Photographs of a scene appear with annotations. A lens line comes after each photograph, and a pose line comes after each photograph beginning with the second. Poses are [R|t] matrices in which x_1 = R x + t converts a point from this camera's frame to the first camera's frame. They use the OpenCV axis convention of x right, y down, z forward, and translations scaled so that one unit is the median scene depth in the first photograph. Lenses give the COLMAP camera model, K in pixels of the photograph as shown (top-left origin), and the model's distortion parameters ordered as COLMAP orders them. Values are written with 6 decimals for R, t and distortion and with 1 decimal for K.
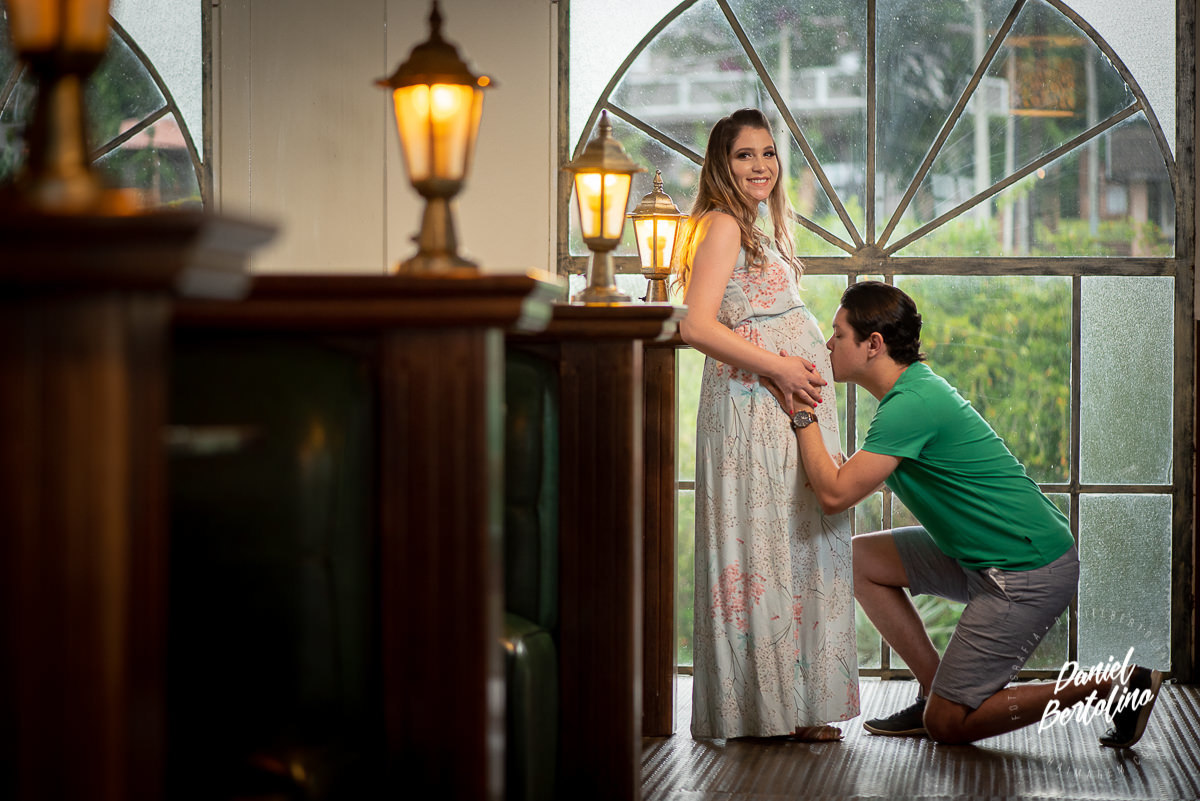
lens RADIAL K [[3736.8, 0, 600.0], [0, 3736.8, 400.5], [0, 0, 1]] dist [-0.290184, 2.670249]
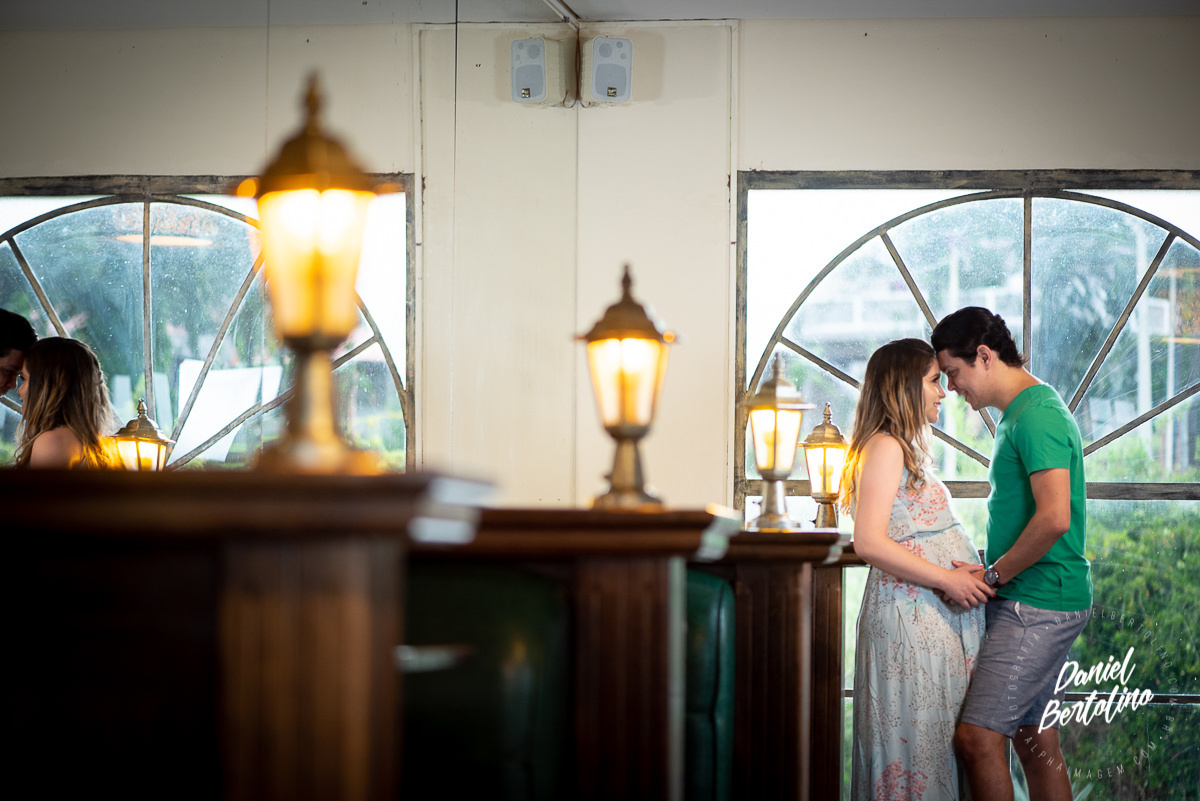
lens RADIAL K [[3610.2, 0, 600.0], [0, 3610.2, 400.5], [0, 0, 1]] dist [-0.266356, 2.508599]
pose [[0.998784, 0.005794, -0.048955, 0.000700], [-0.008562, 0.998365, -0.056514, -0.002307], [0.048548, 0.056864, 0.997201, -0.041741]]
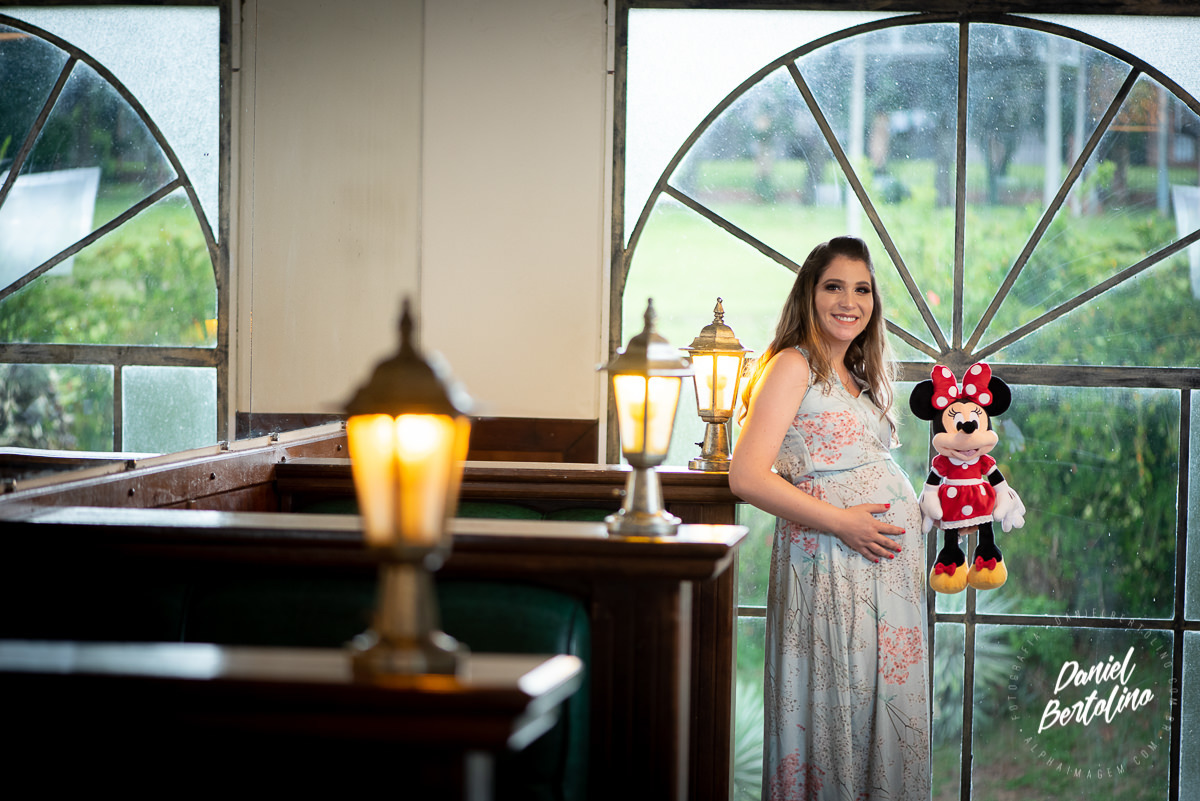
lens RADIAL K [[3610.2, 0, 600.0], [0, 3610.2, 400.5], [0, 0, 1]] dist [-0.266356, 2.508599]
pose [[0.999660, 0.016046, -0.020537, 0.004686], [-0.015559, 0.999600, 0.023624, -0.050742], [0.020908, -0.023297, 0.999510, 0.135494]]
